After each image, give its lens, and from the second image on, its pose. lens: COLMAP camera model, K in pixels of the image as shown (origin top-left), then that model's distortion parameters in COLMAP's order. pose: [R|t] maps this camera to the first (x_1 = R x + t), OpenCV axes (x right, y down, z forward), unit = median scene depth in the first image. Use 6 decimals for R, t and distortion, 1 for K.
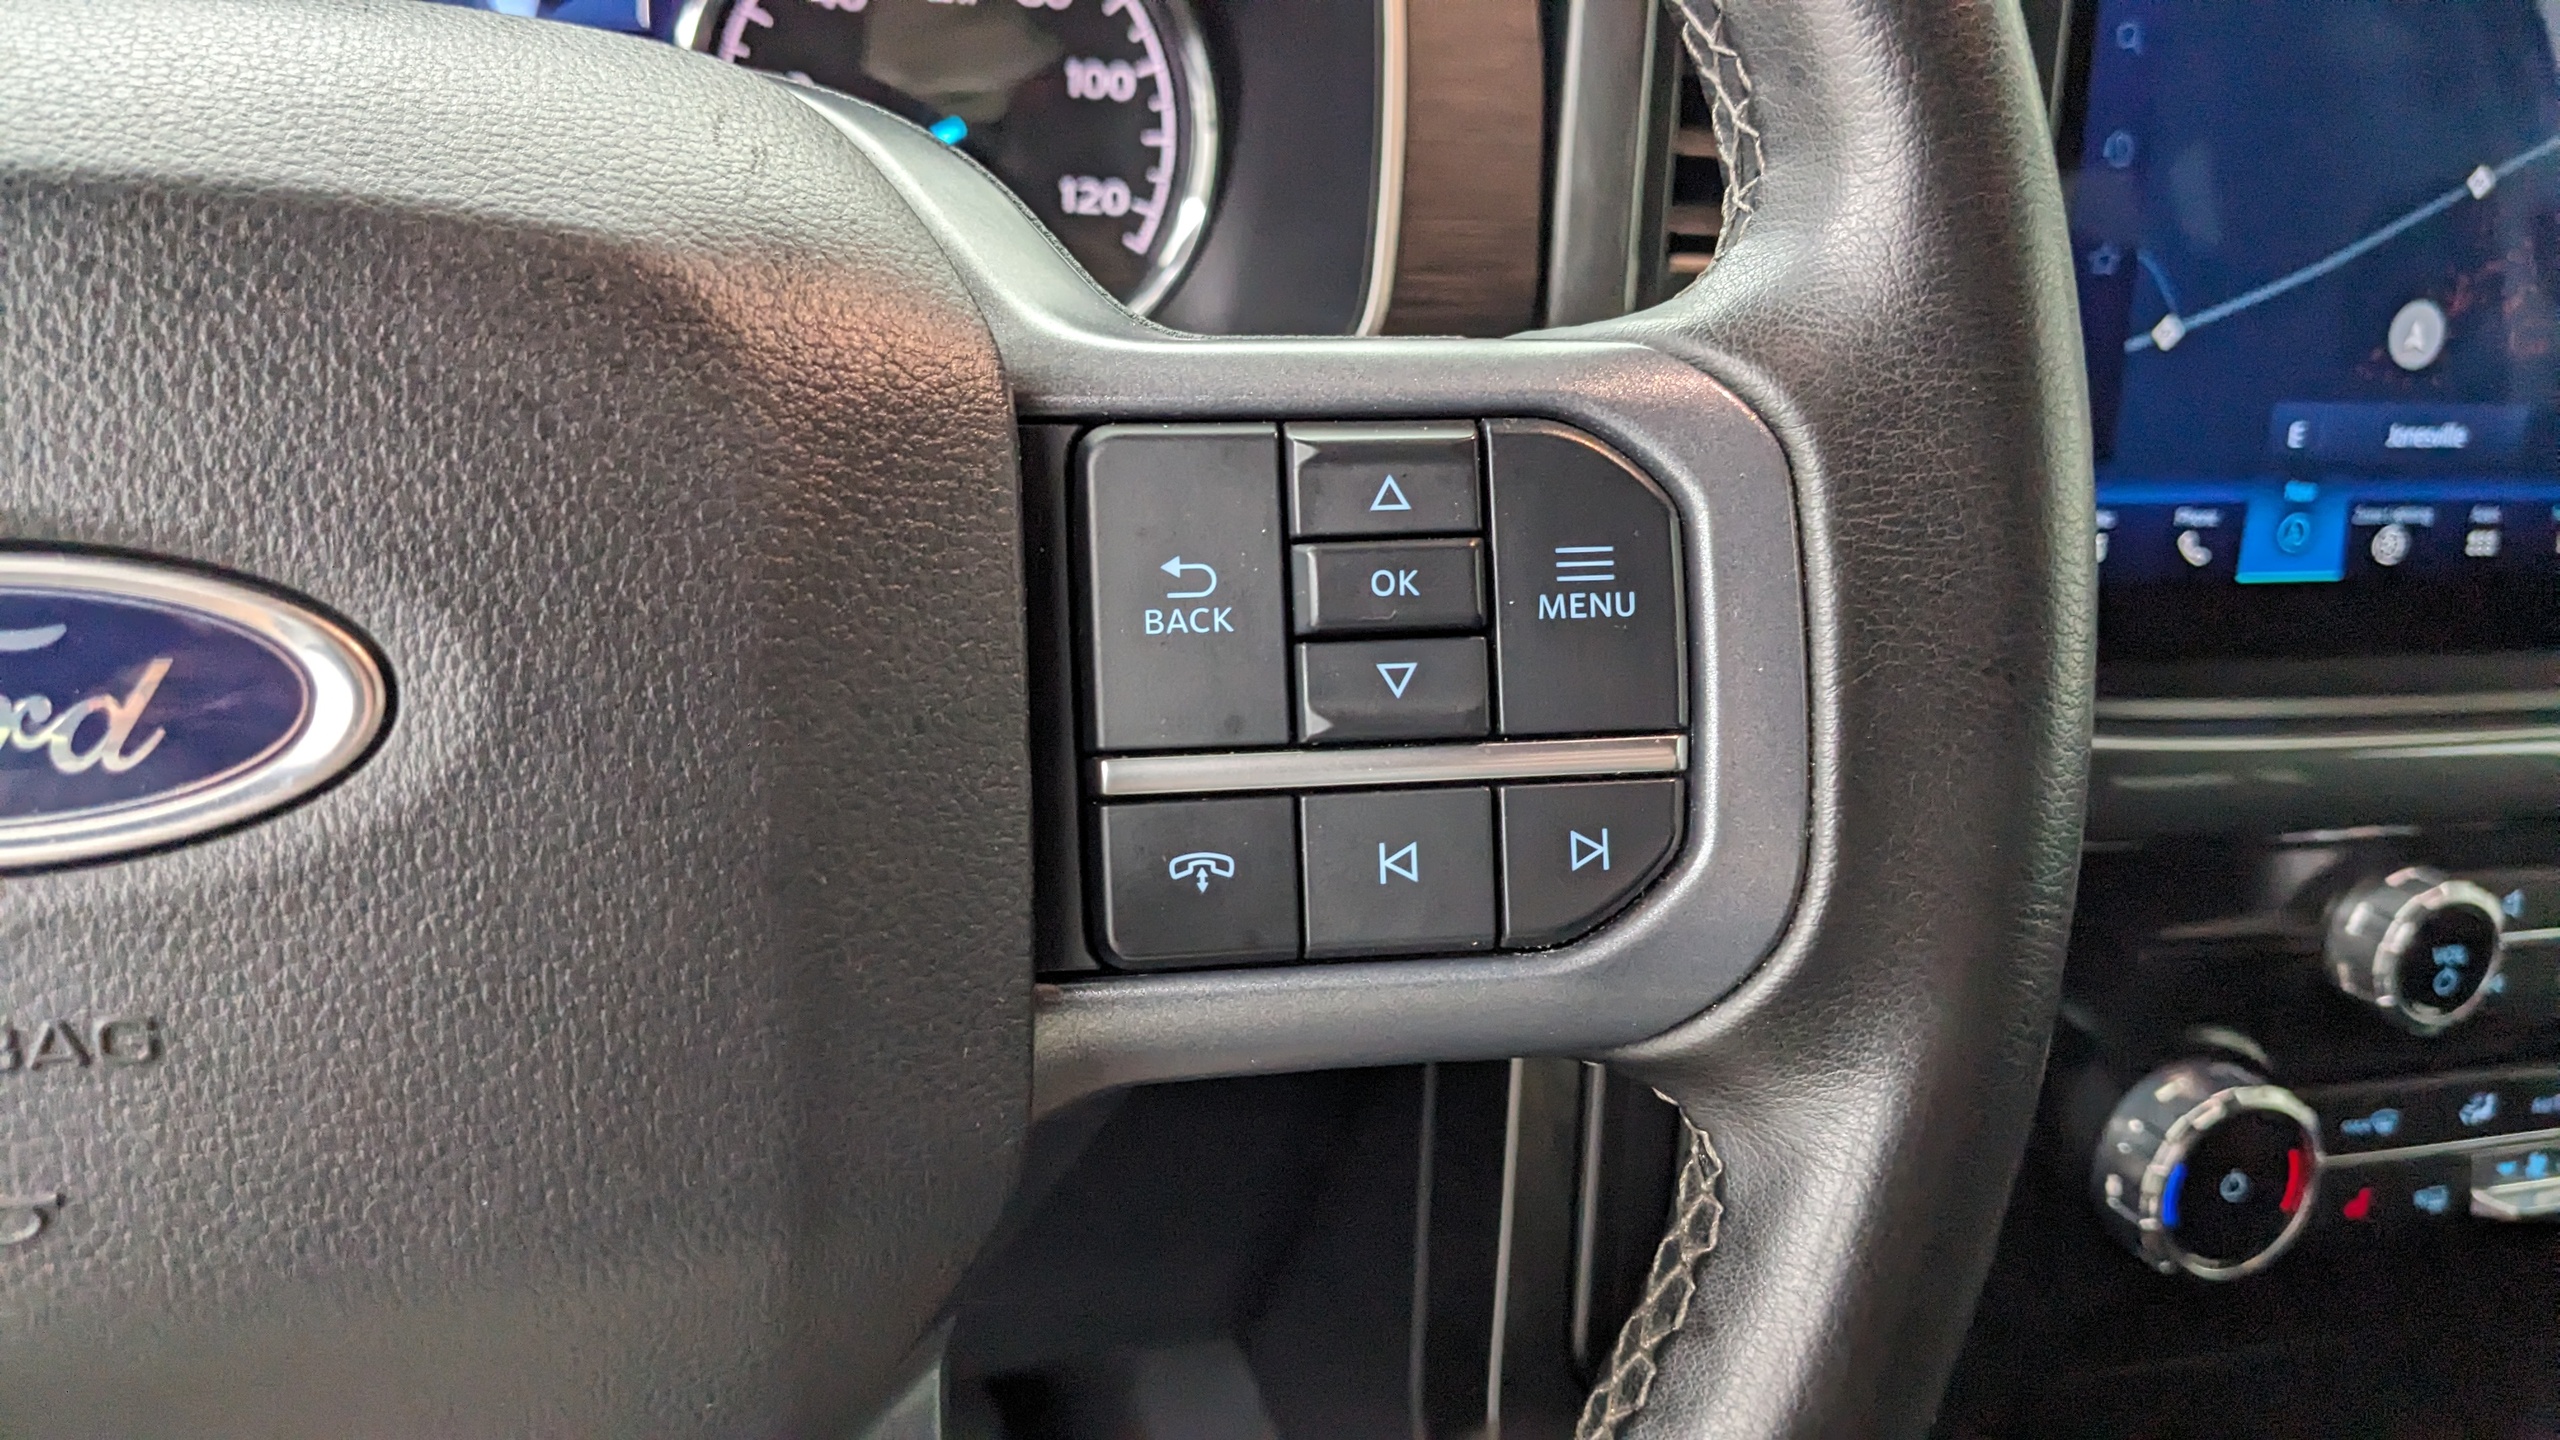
lens RADIAL K [[2038.5, 0, 1280.0], [0, 2038.5, 720.0], [0, 0, 1]] dist [-0.001155, -0.004113]
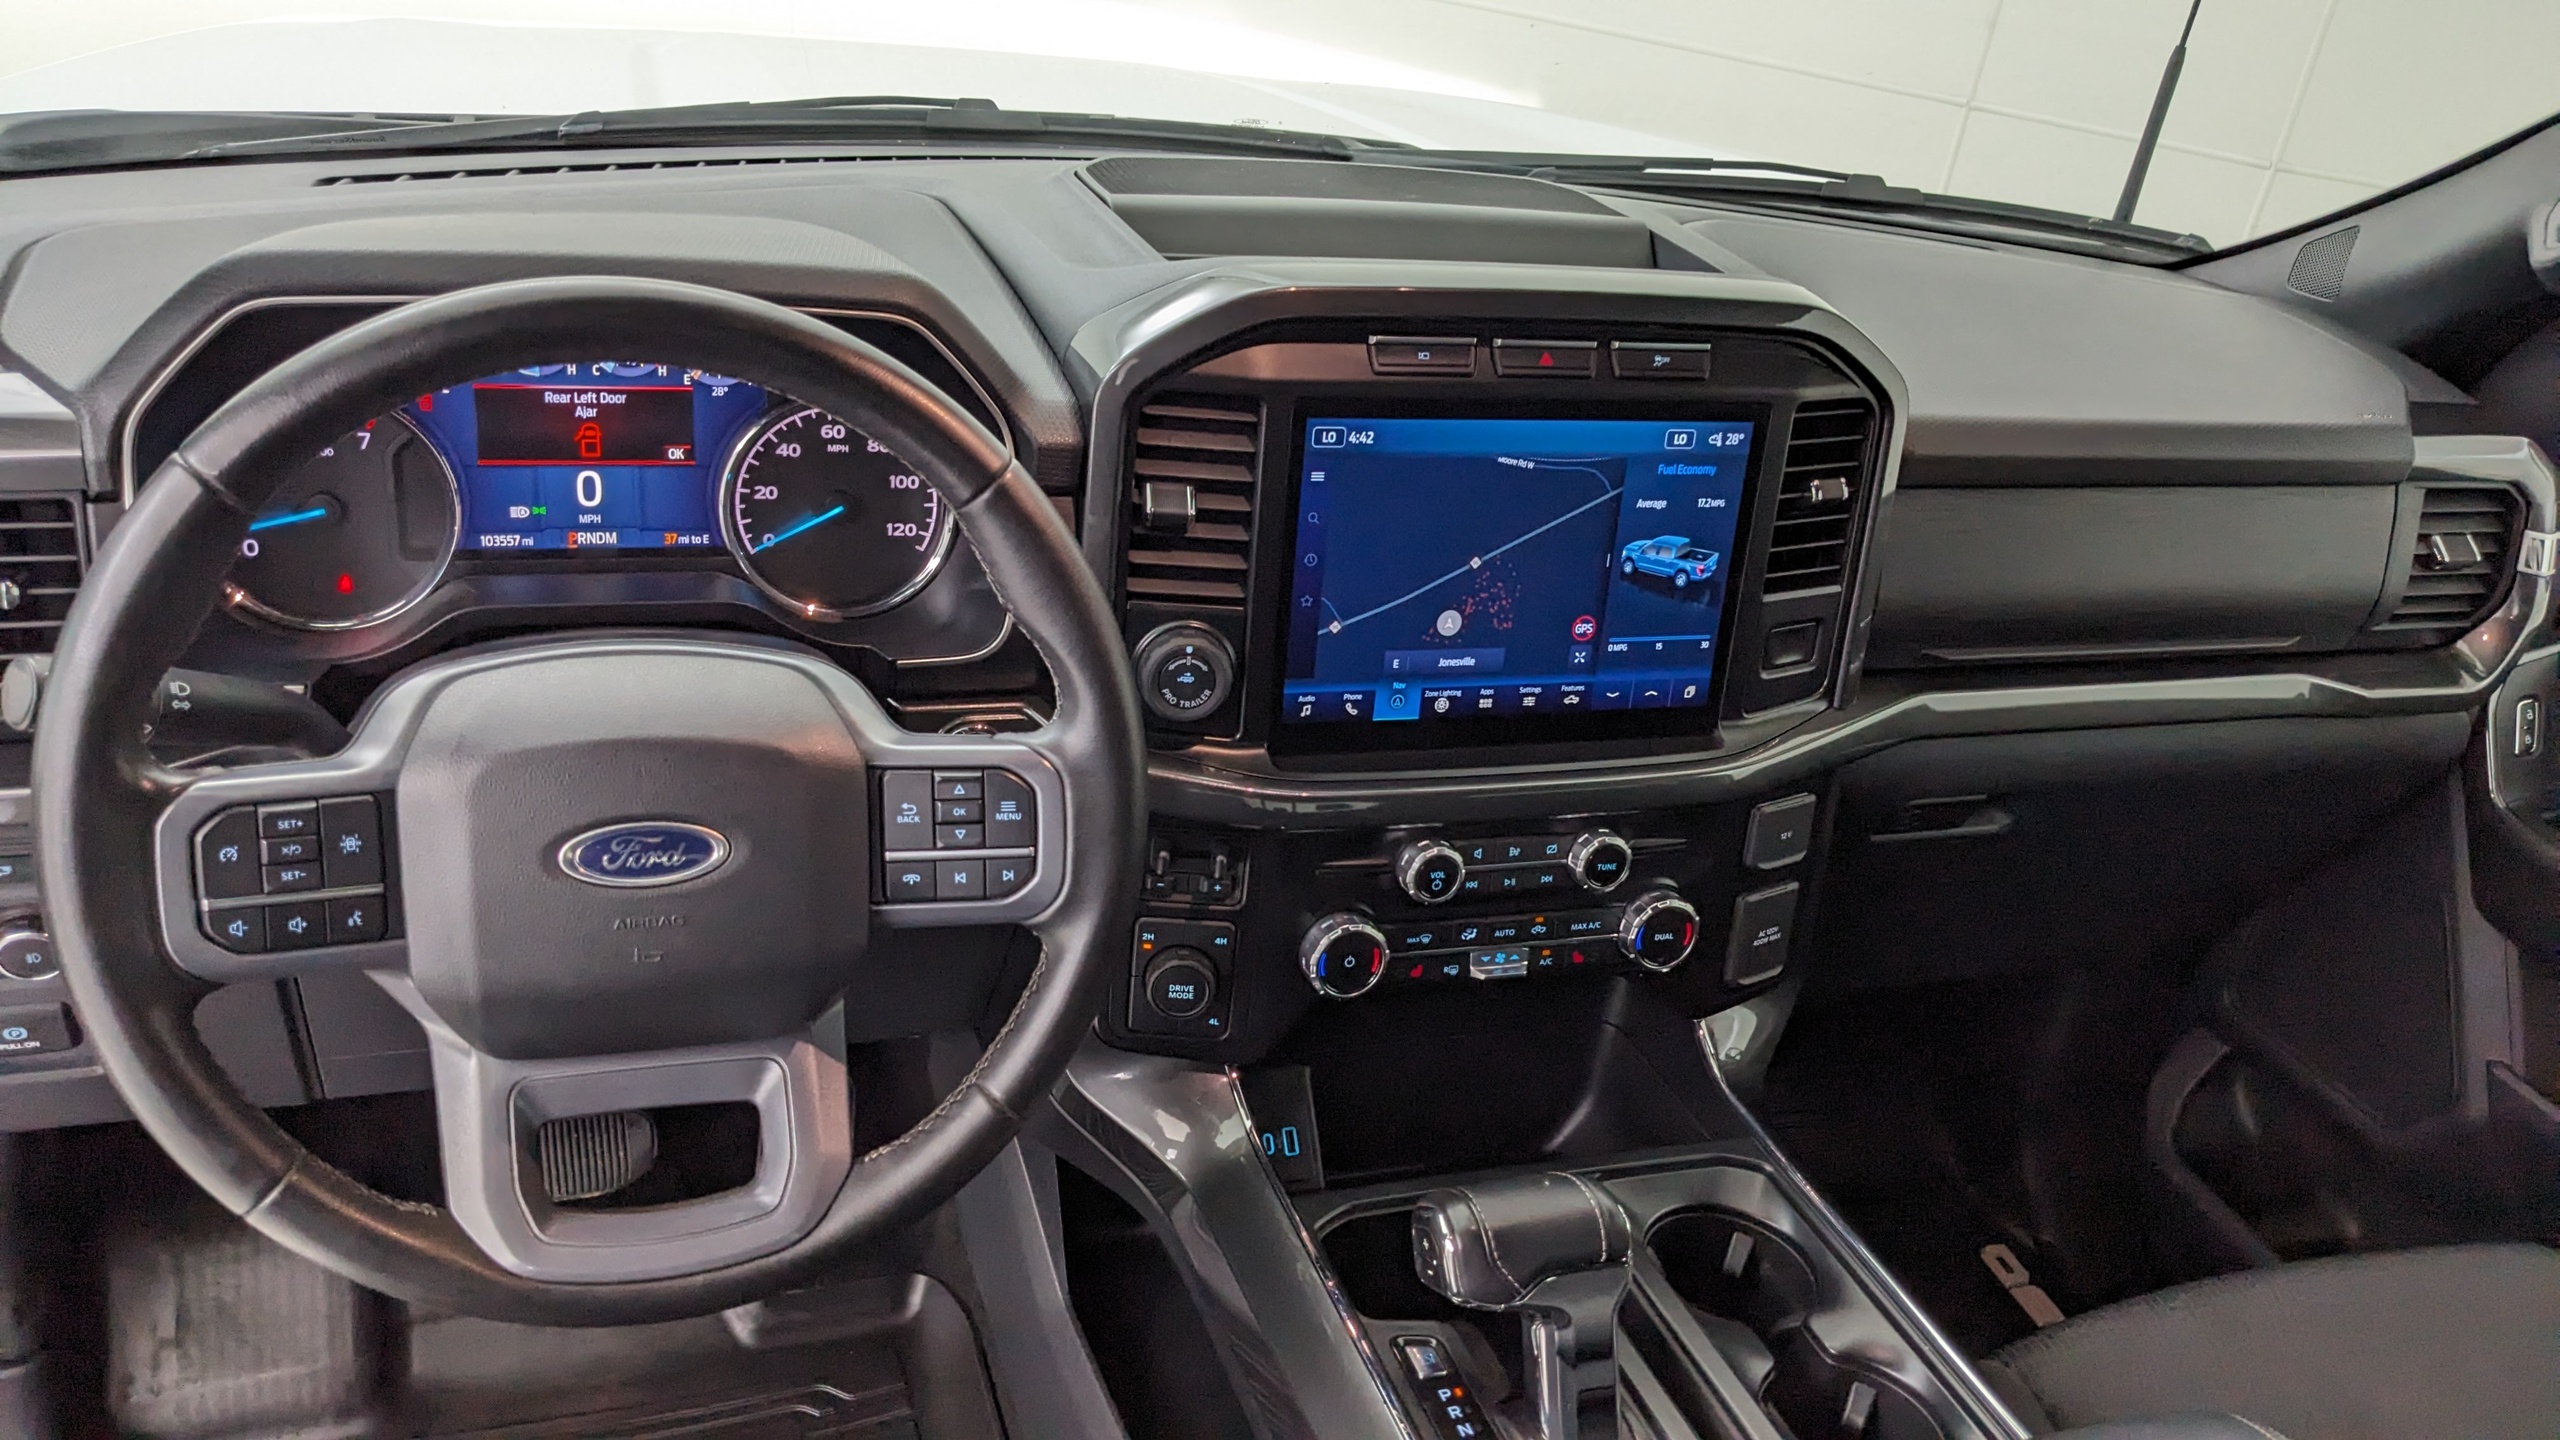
lens RADIAL K [[2126.5, 0, 1284.2], [0, 2126.5, 786.7], [0, 0, 1]] dist [0.073491, -0.003296]
pose [[0.997173, 0.029390, 0.069149, 0.196386], [-0.039180, 0.988687, 0.144786, -0.365441], [-0.064111, -0.147086, 0.987044, -1.565774]]
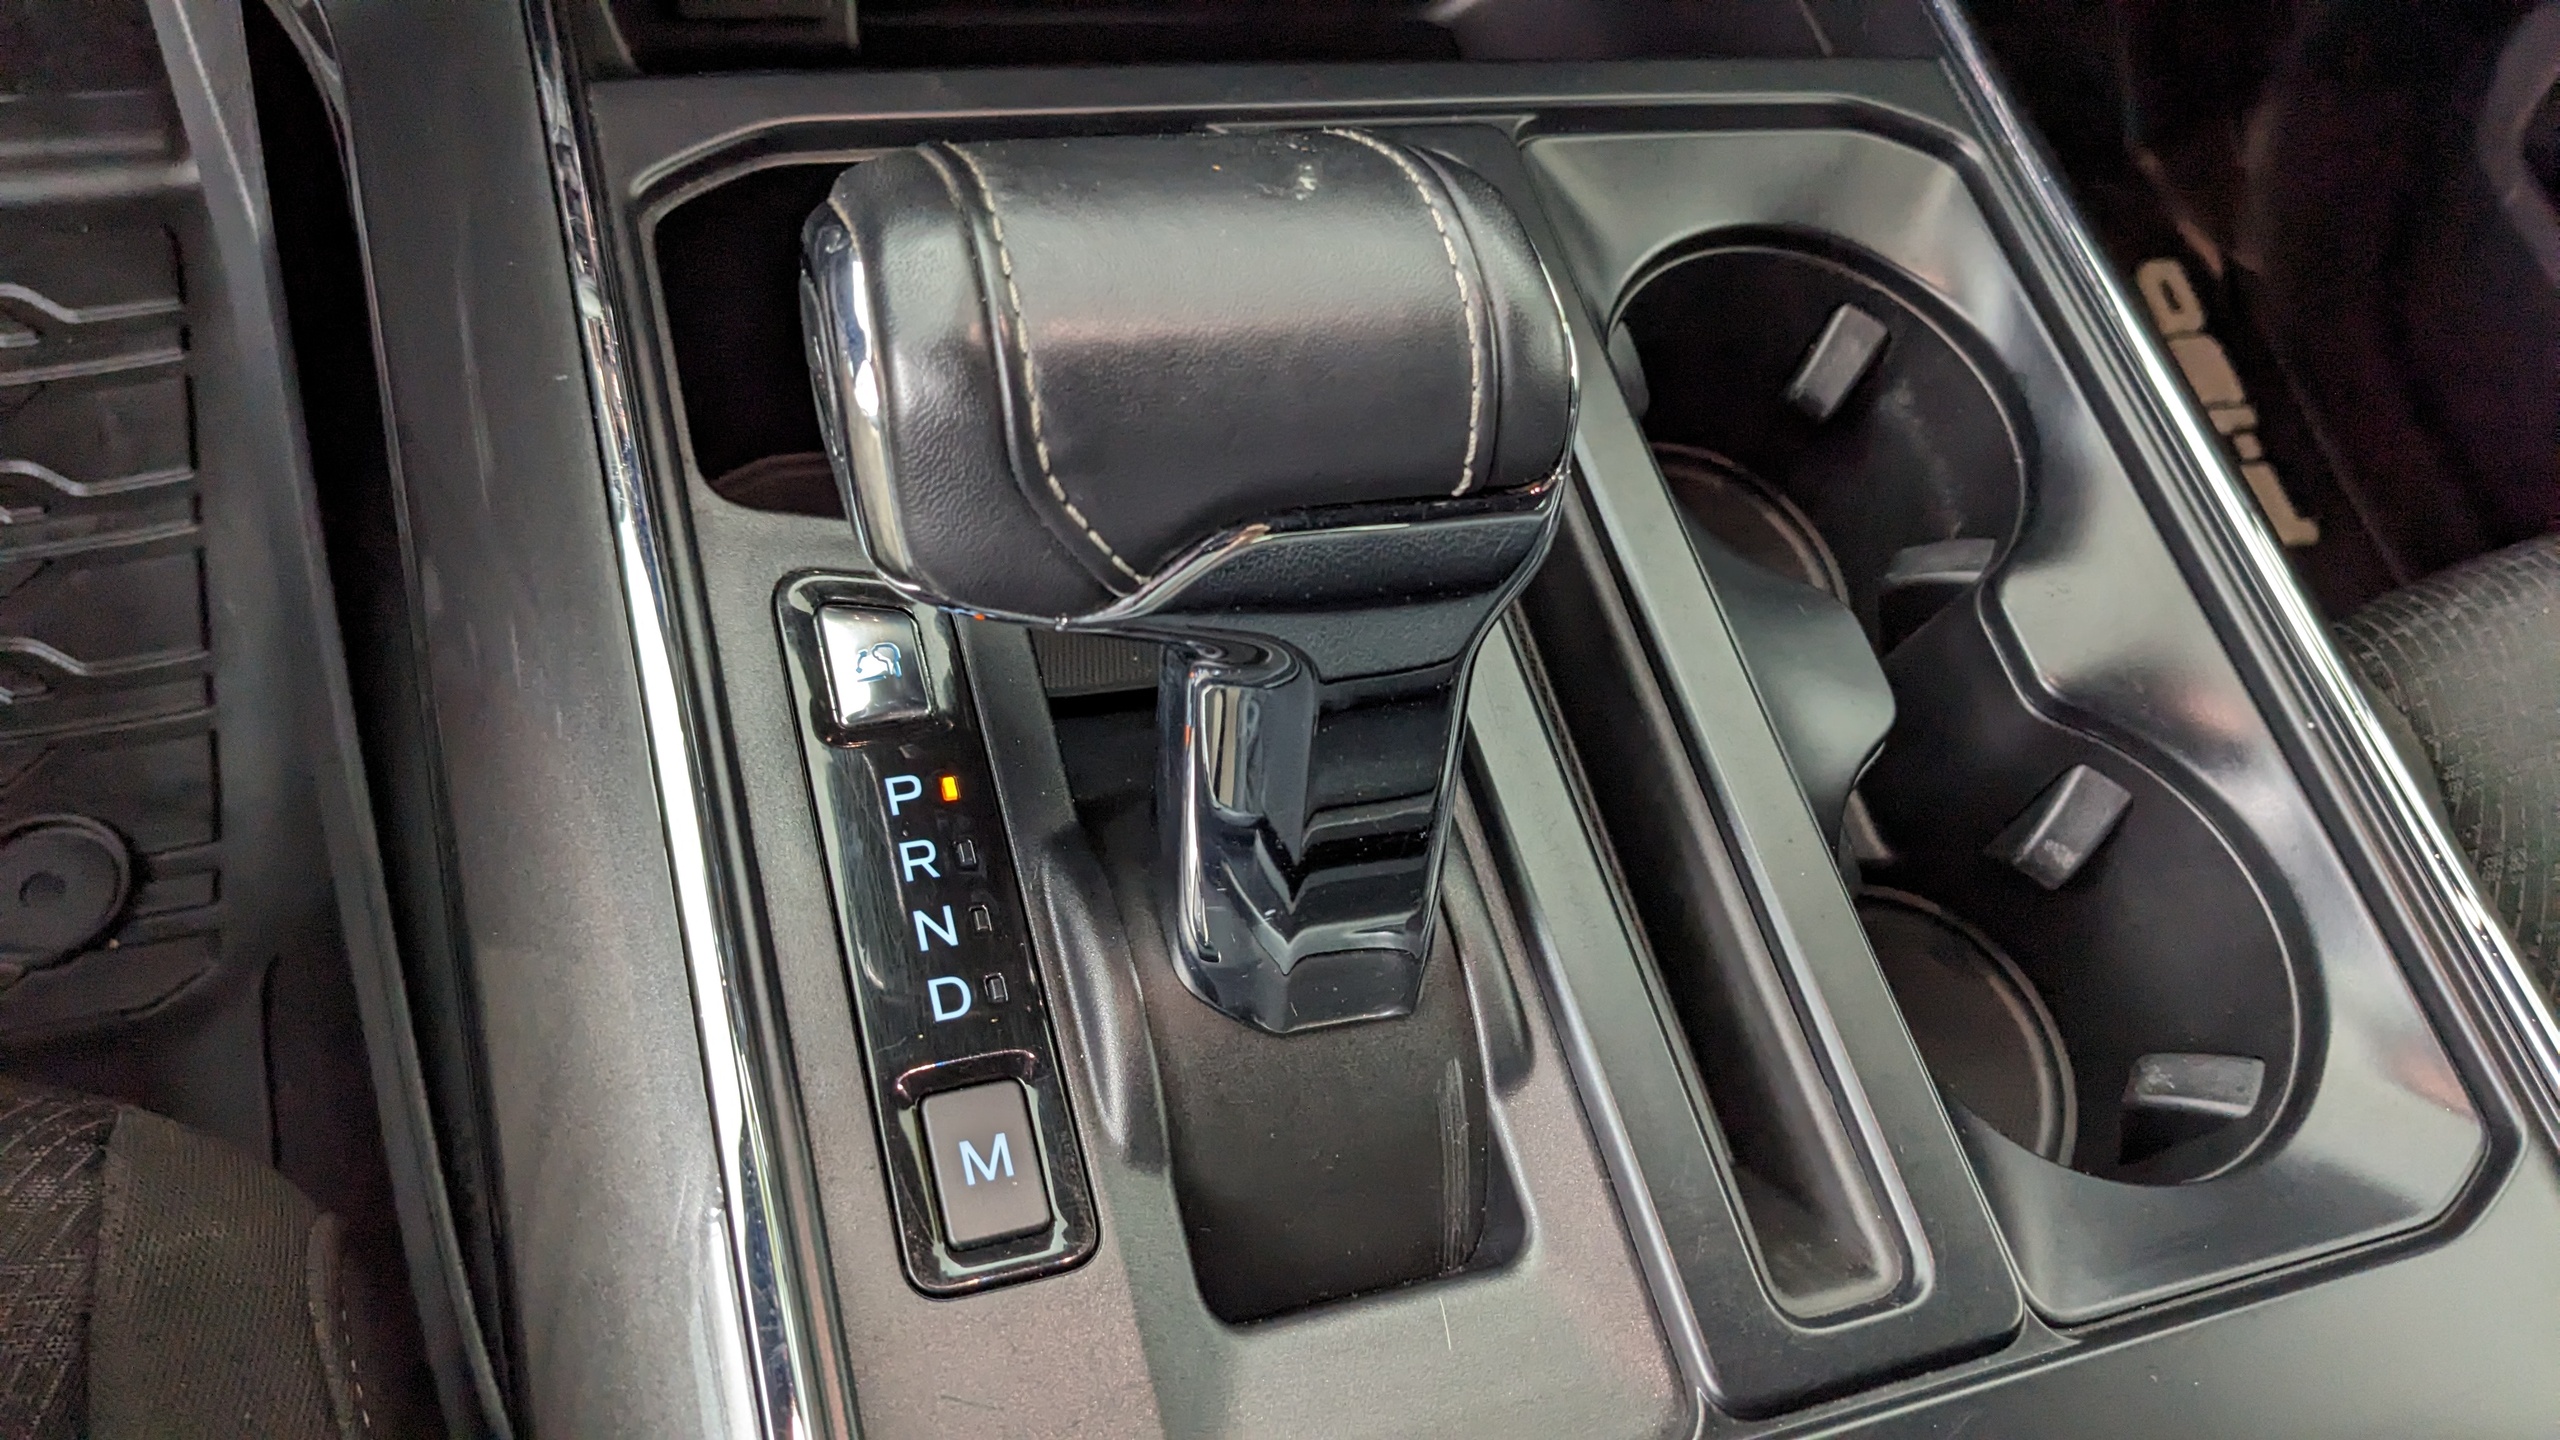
lens RADIAL K [[2038.5, 0, 1280.0], [0, 2038.5, 720.0], [0, 0, 1]] dist [-0.001155, -0.004113]
pose [[0.986086, 0.106230, 0.127862, 0.593357], [-0.162927, 0.770259, 0.616568, 0.152628], [-0.032988, -0.628822, 0.776849, 0.114758]]
